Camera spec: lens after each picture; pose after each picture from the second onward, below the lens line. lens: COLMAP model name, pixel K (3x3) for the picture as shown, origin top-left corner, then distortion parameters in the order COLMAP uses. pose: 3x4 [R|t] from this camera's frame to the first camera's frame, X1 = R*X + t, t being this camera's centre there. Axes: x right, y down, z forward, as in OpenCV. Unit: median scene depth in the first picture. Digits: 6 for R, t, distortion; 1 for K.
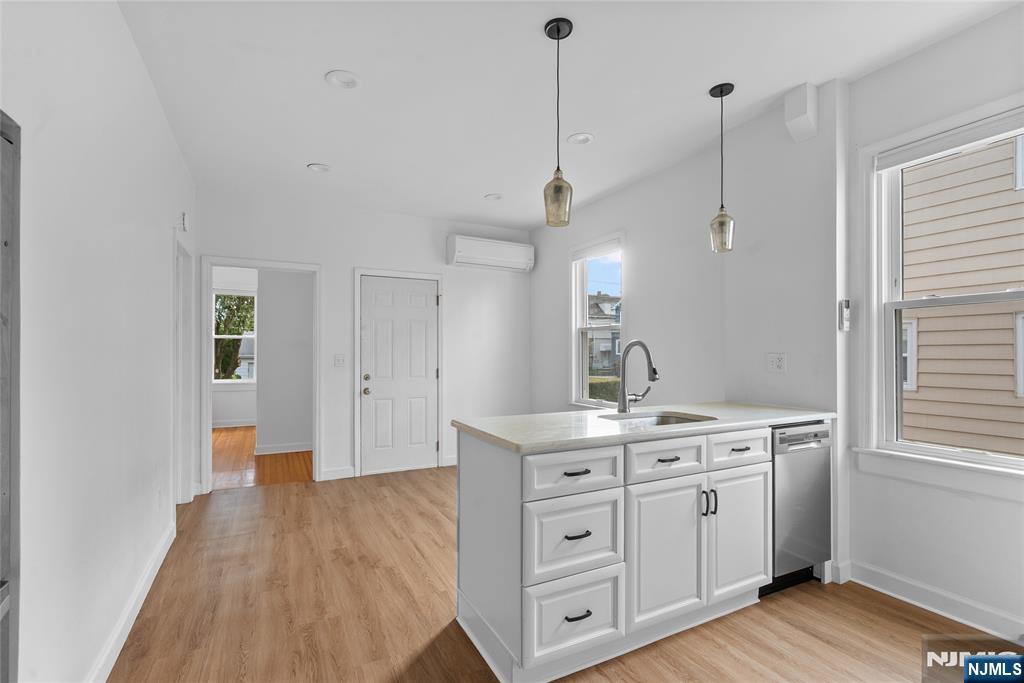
lens RADIAL K [[466.9, 0, 501.0], [0, 466.9, 344.3], [0, 0, 1]] dist [-0.005051, 0.002249]
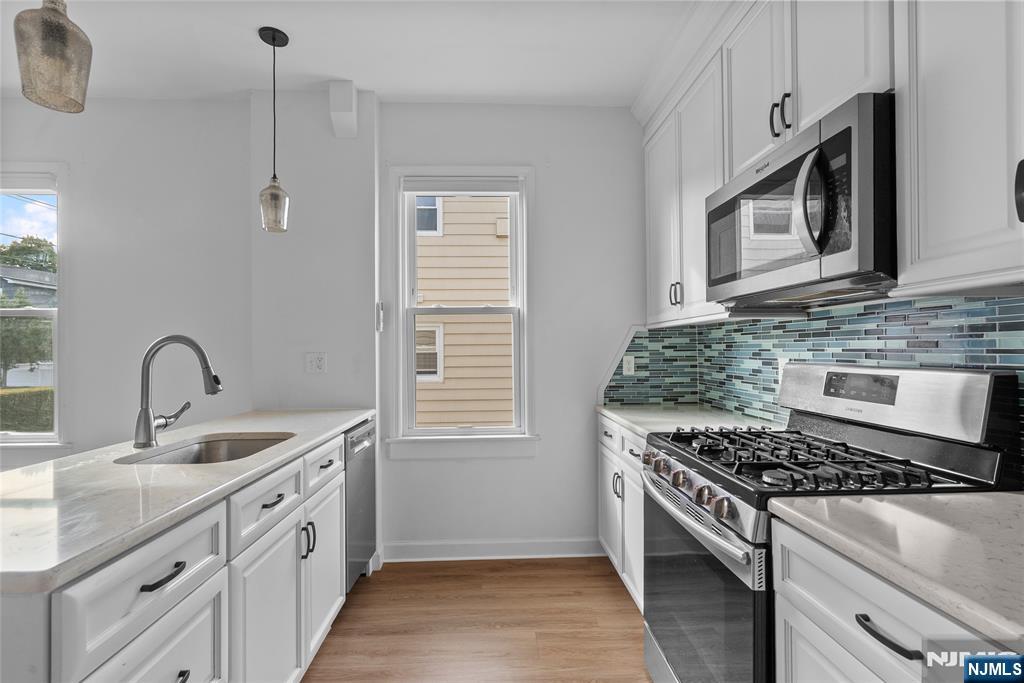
lens RADIAL K [[466.9, 0, 509.2], [0, 466.9, 344.2], [0, 0, 1]] dist [-0.005051, 0.002249]
pose [[0.408604, 0.007589, 0.912680, -0.127537], [-0.008784, 0.999952, -0.004382, 0.003763], [-0.912670, -0.006226, 0.408651, 0.315173]]
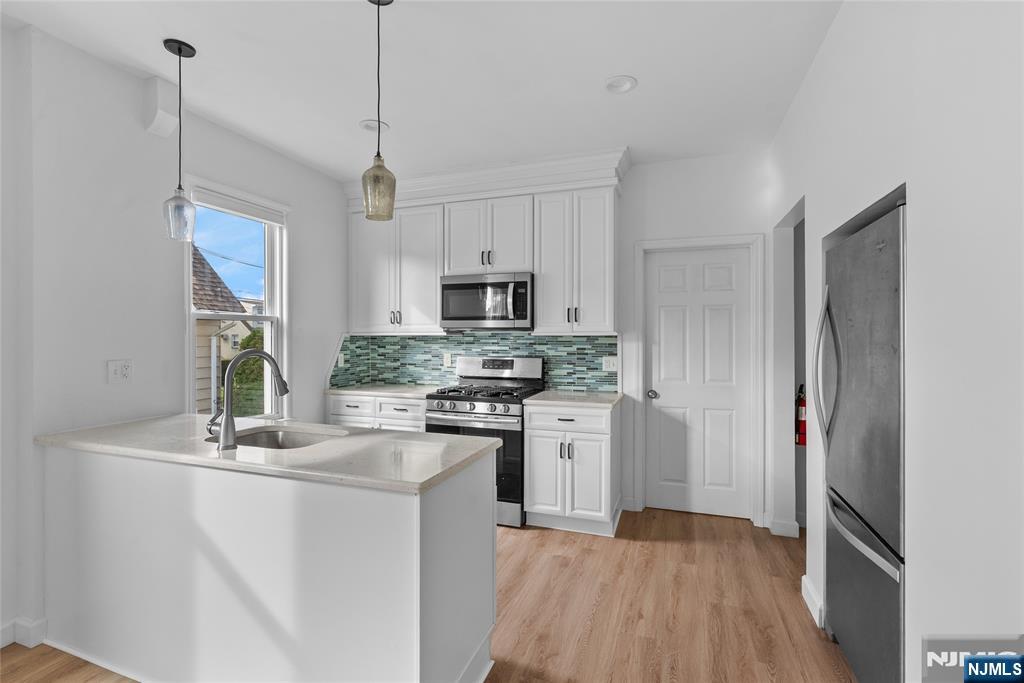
lens RADIAL K [[466.9, 0, 499.7], [0, 466.9, 336.6], [0, 0, 1]] dist [-0.005051, 0.002249]
pose [[-0.681560, 0.000201, 0.731762, -0.609426], [-0.012203, 0.999858, -0.011640, -0.026253], [-0.731661, -0.016863, -0.681460, 1.308225]]
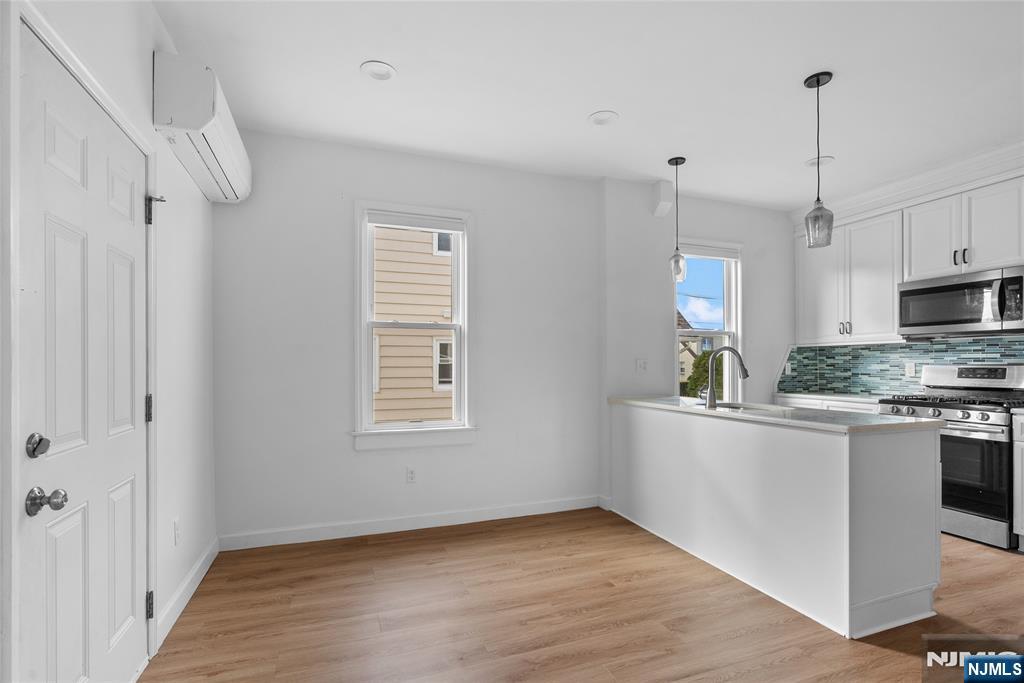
lens RADIAL K [[466.9, 0, 512.6], [0, 466.9, 362.6], [0, 0, 1]] dist [-0.005051, 0.002249]
pose [[0.110771, 0.004691, 0.993835, -1.039030], [-0.016586, 0.999858, -0.002870, 0.050953], [-0.993708, -0.016166, 0.110833, 1.502462]]
